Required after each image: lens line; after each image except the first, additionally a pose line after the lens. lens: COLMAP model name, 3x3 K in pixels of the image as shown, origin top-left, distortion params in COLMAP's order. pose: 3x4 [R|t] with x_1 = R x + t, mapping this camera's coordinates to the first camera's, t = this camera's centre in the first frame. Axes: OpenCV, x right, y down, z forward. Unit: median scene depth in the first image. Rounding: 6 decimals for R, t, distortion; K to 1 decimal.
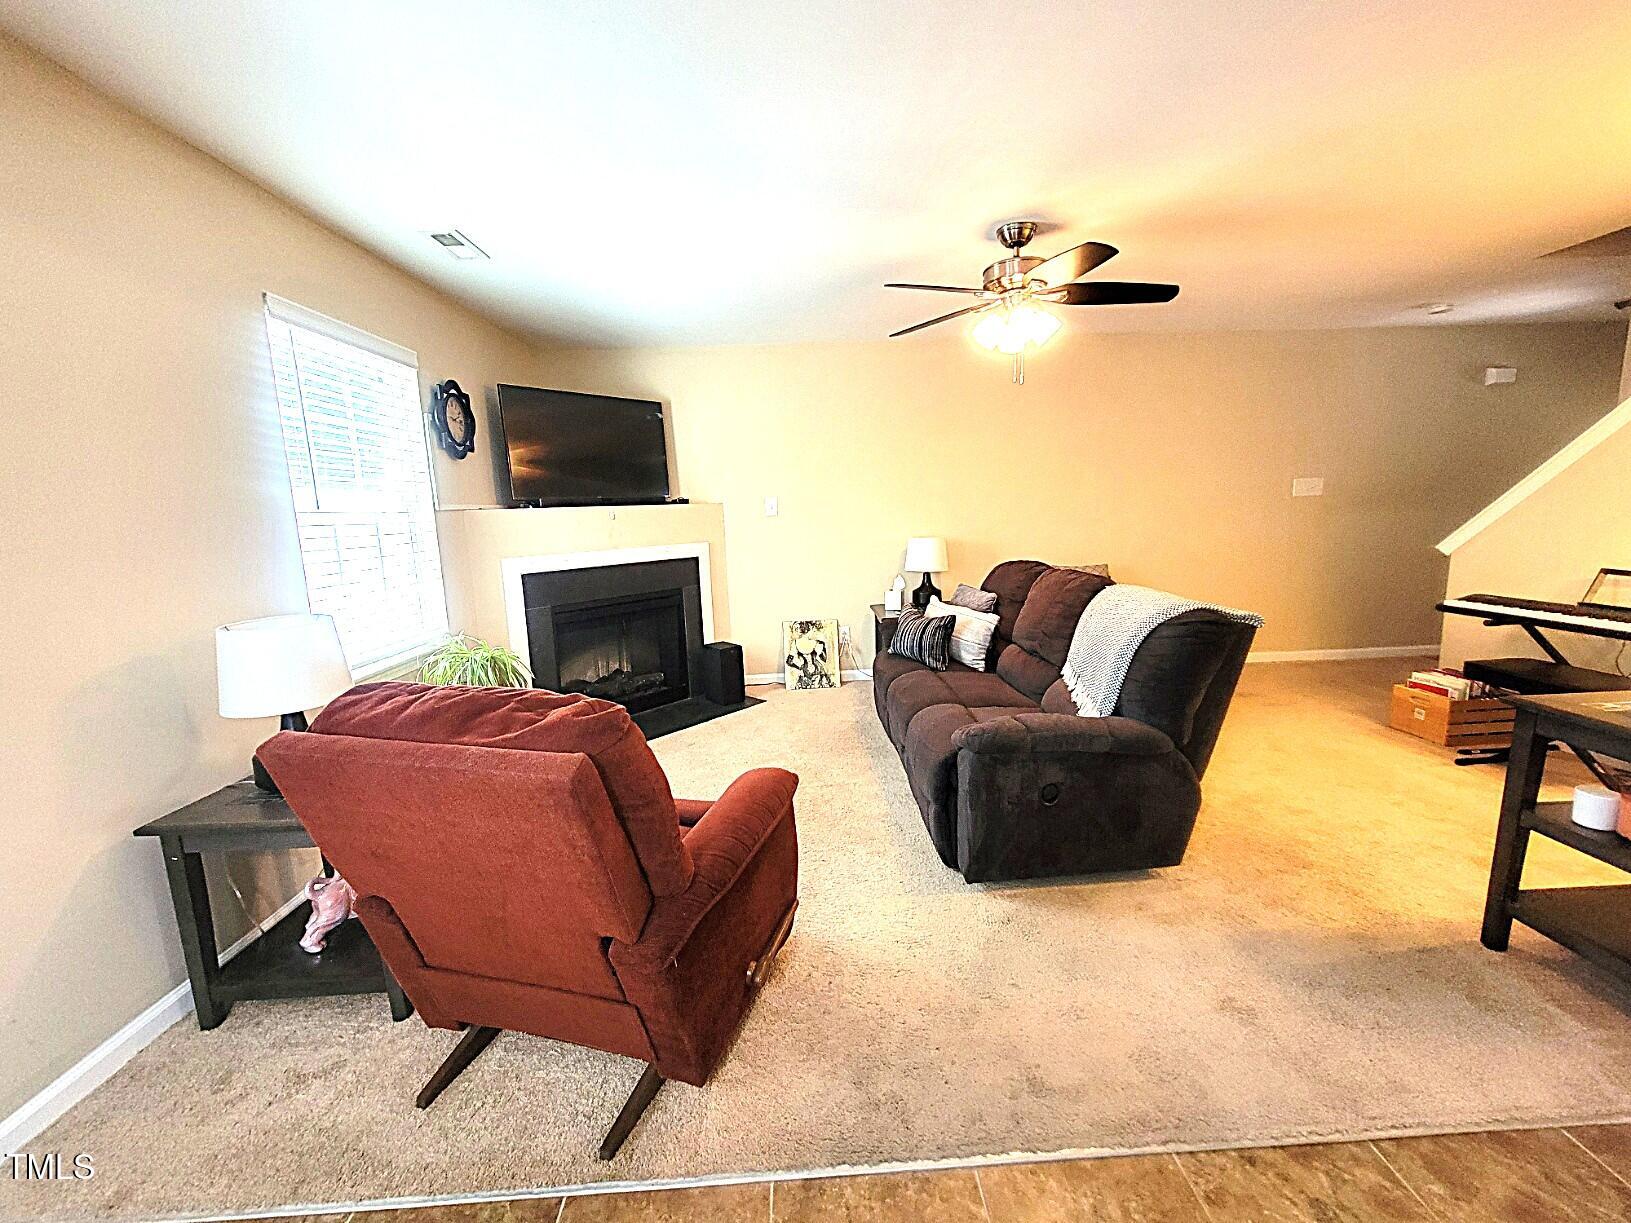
lens RADIAL K [[666.2, 0, 818.8], [0, 666.2, 621.1], [0, 0, 1]] dist [-0.002492, 0.001918]
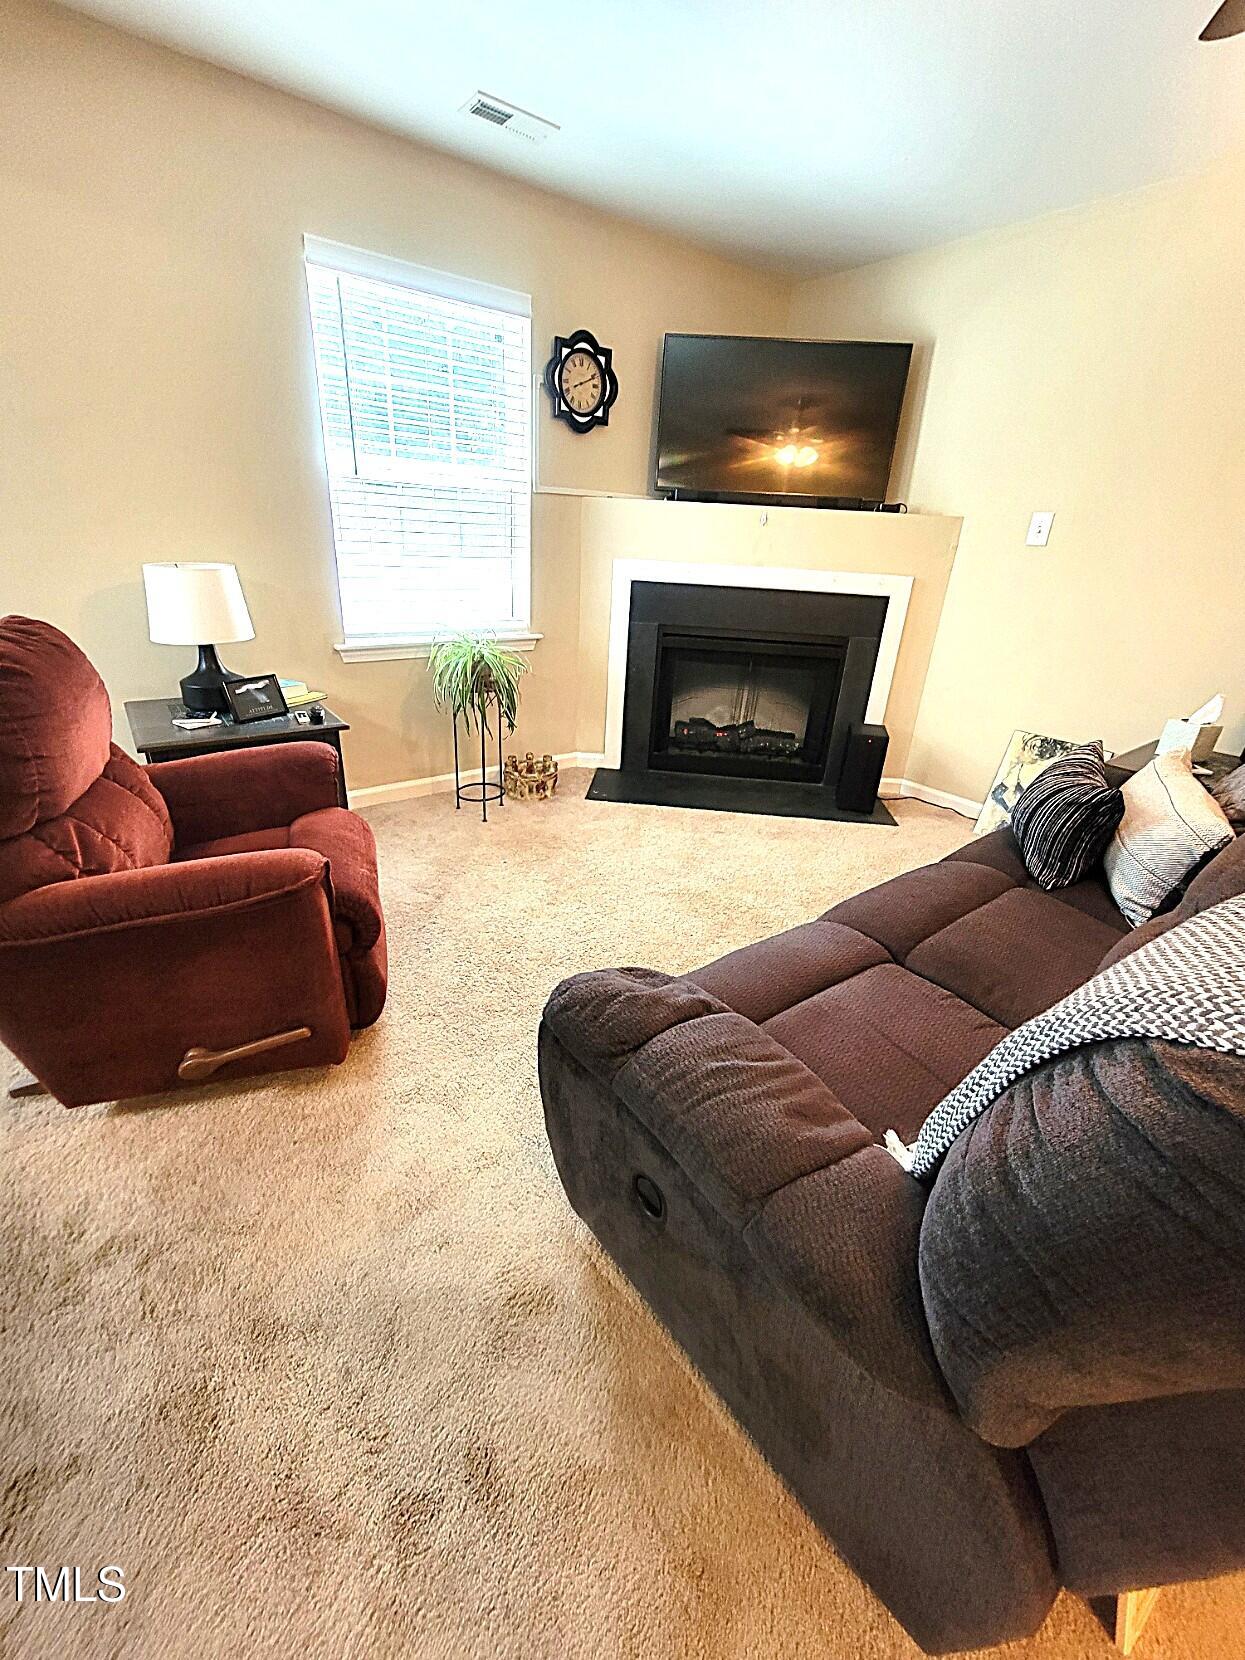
lens RADIAL K [[678.0, 0, 618.4], [0, 678.0, 835.6], [0, 0, 1]] dist [-0.002492, 0.001918]
pose [[0.574652, 0.397873, -0.715173, 0.350688], [-0.209856, 0.916289, 0.341138, -0.067683], [0.791034, -0.045952, 0.610044, 0.449759]]
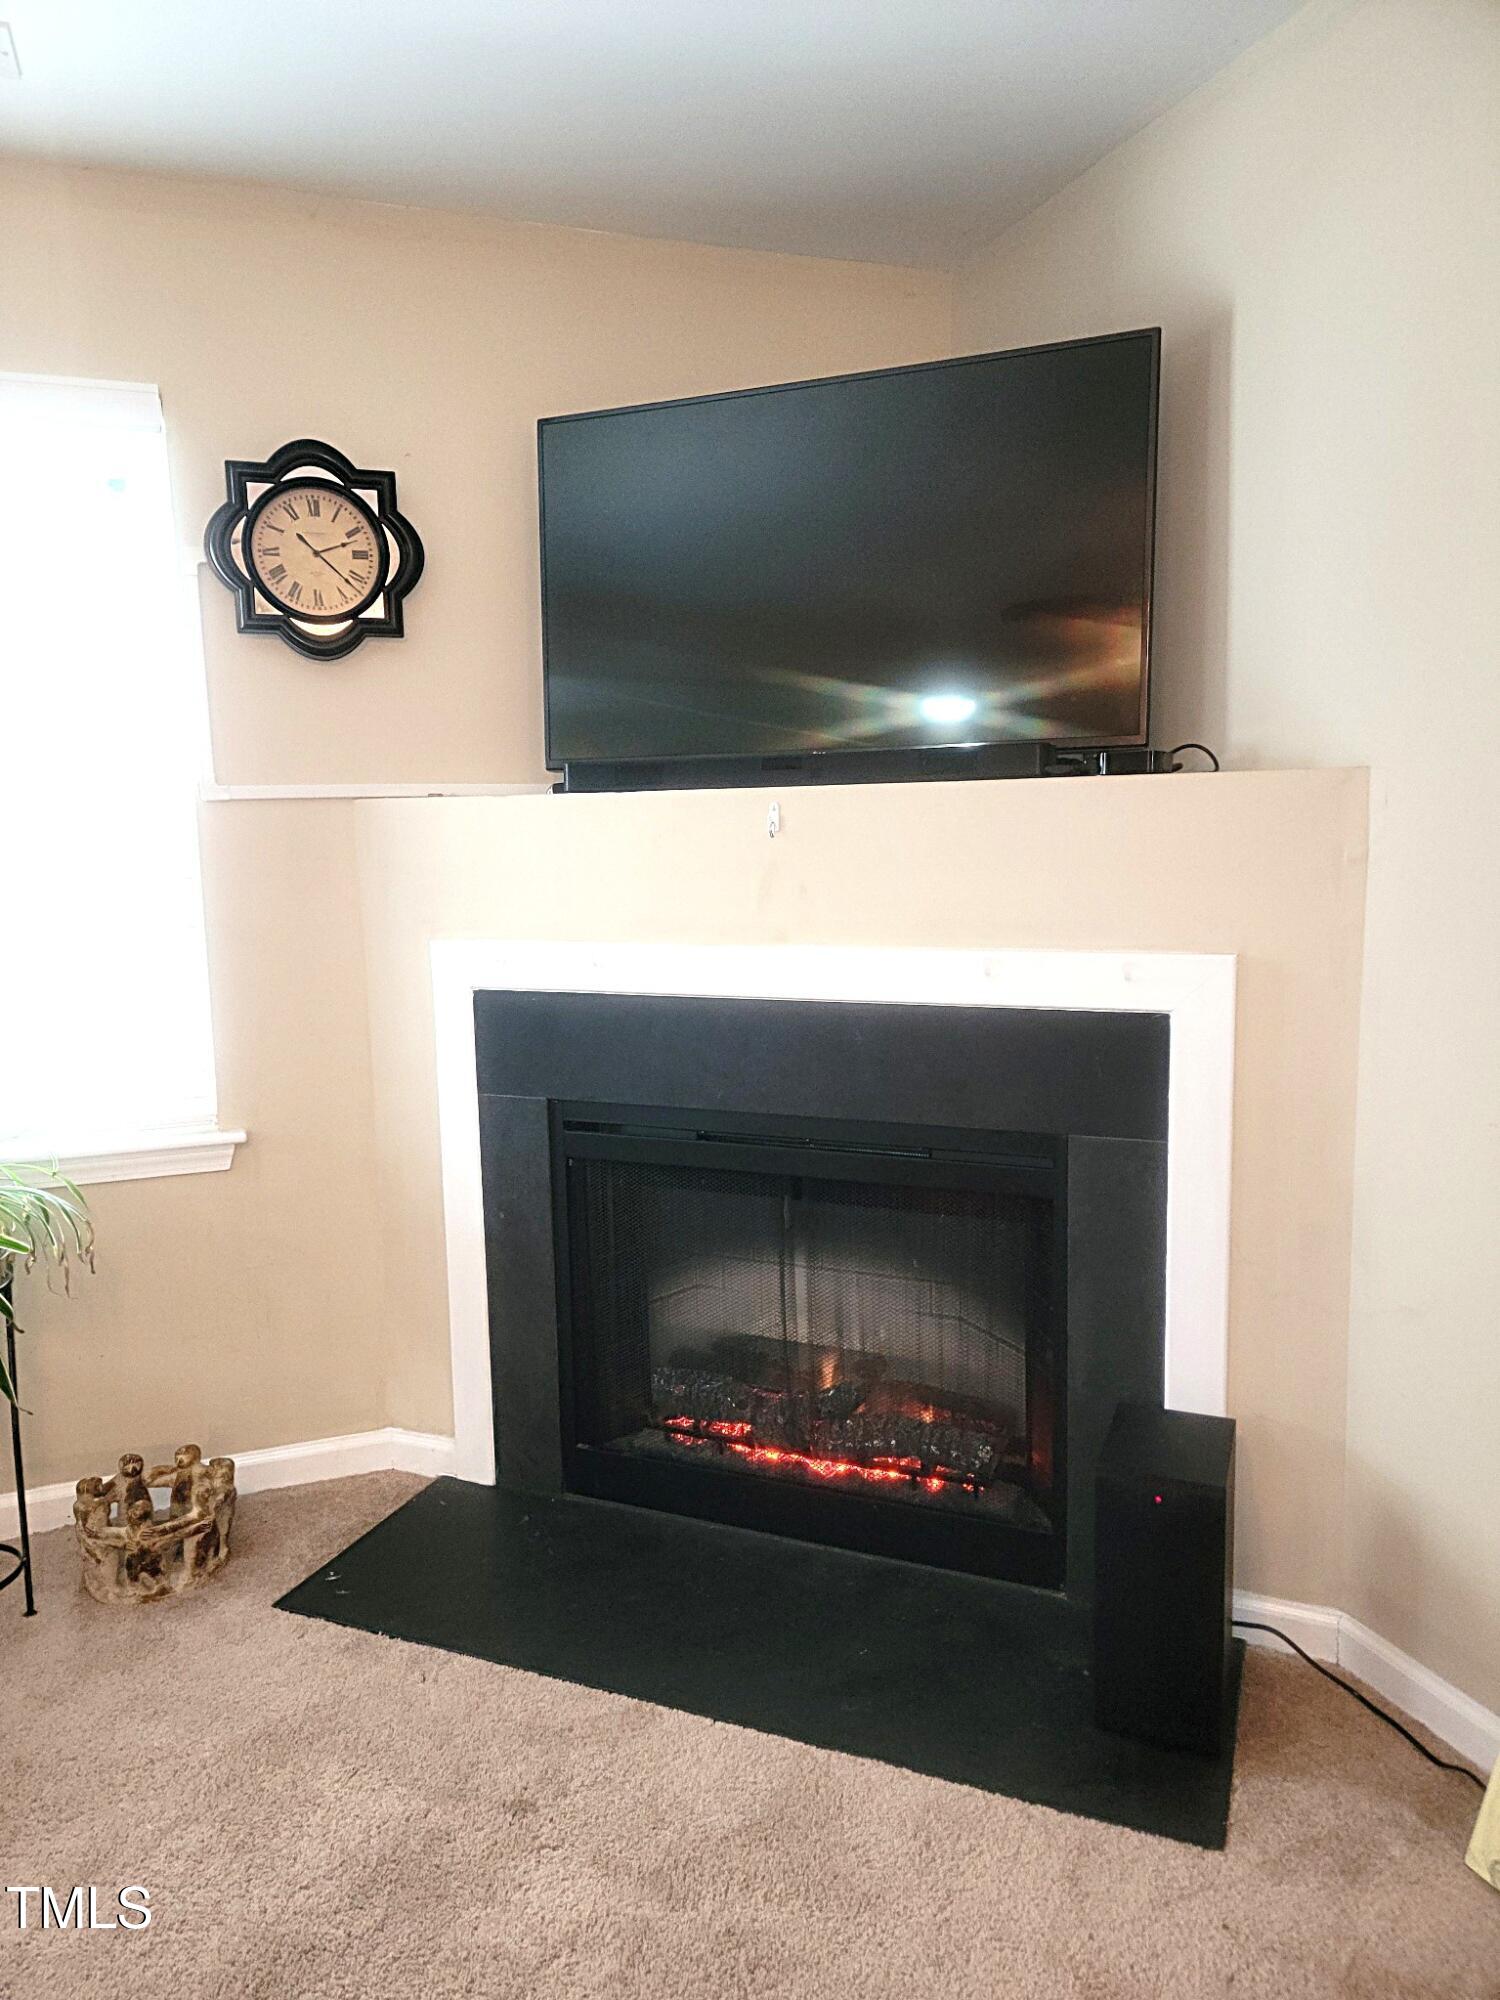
lens RADIAL K [[1376.6, 0, 753.1], [0, 1376.6, 1010.3], [0, 0, 1]] dist [0.043035, -0.000503]
pose [[0.306469, 0.161773, -0.938033, 0.274113], [-0.151662, 0.981162, 0.119661, -0.177753], [0.939721, 0.105592, 0.325231, 0.974148]]
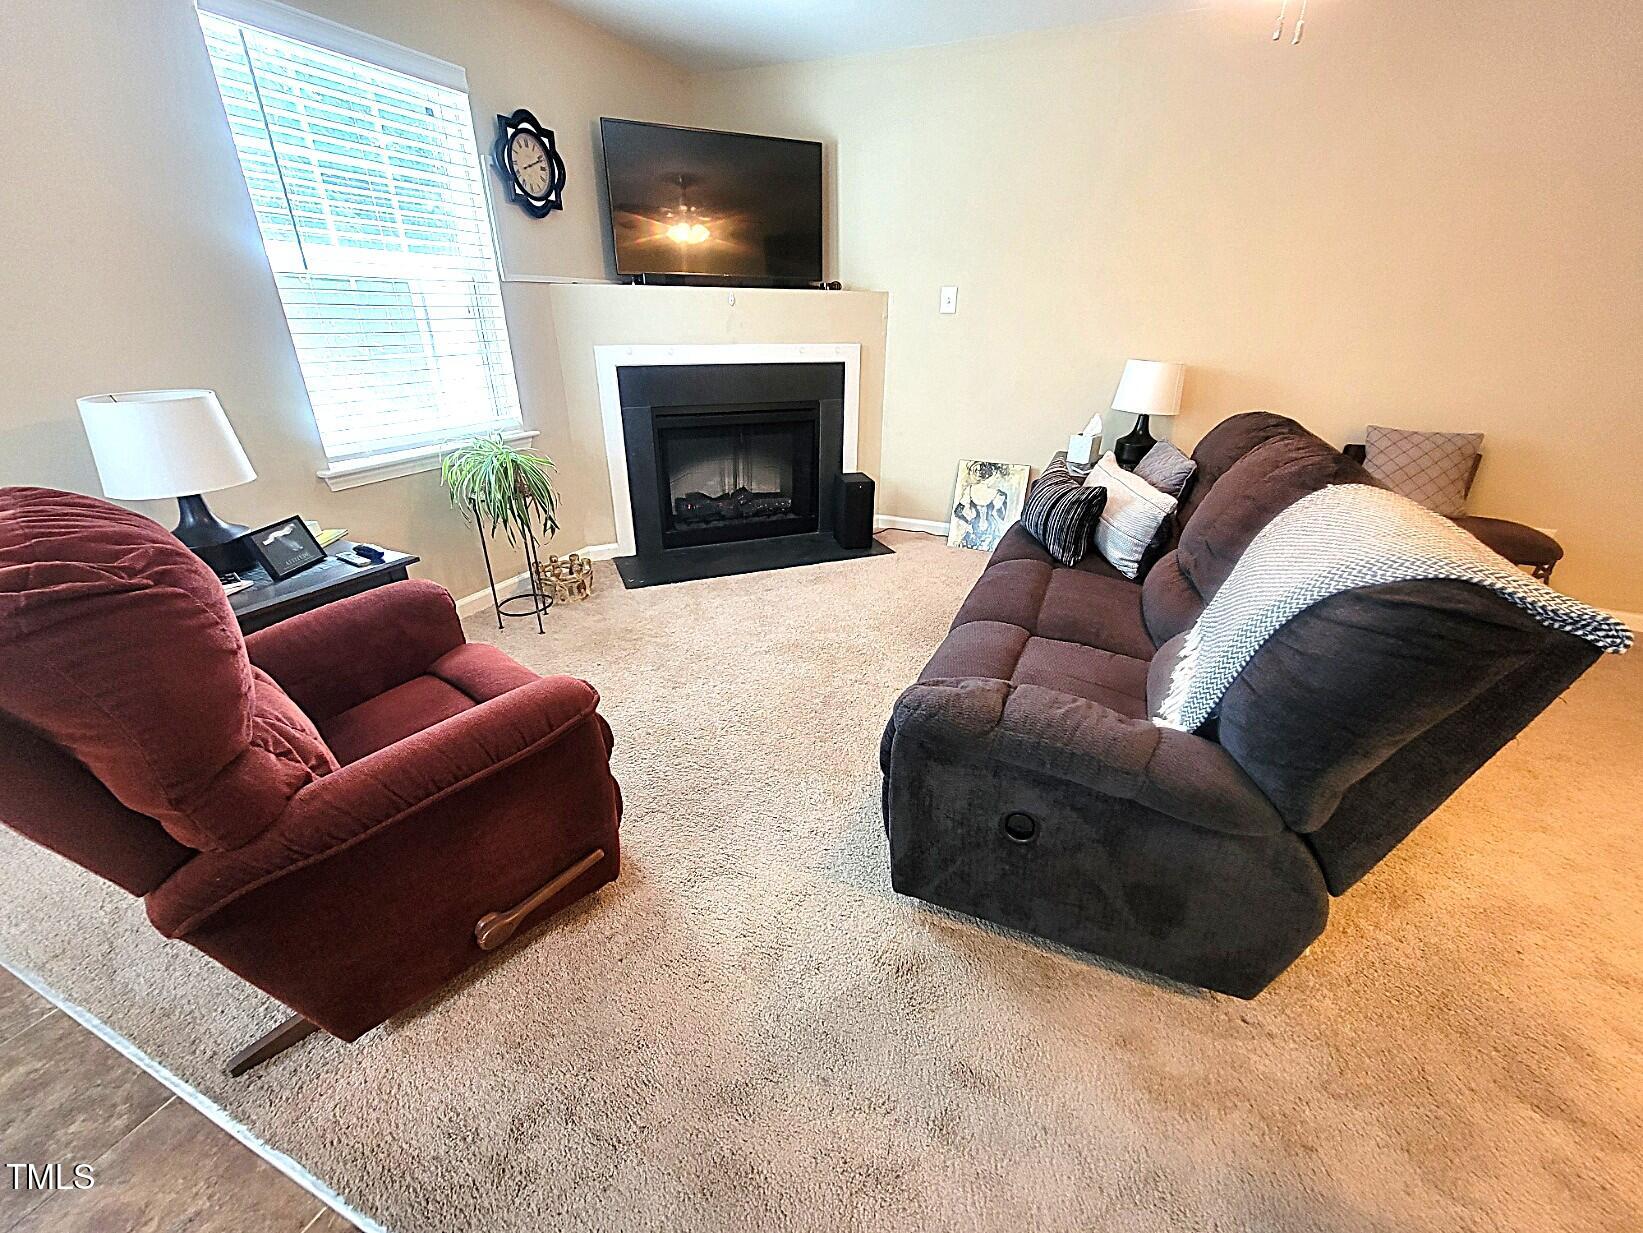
lens RADIAL K [[671.1, 0, 824.8], [0, 671.1, 622.8], [0, 0, 1]] dist [-0.002492, 0.001918]
pose [[0.900160, 0.227956, -0.371144, 0.231463], [-0.118917, 0.948359, 0.294065, -0.044878], [0.419011, -0.220571, 0.880783, 0.269799]]
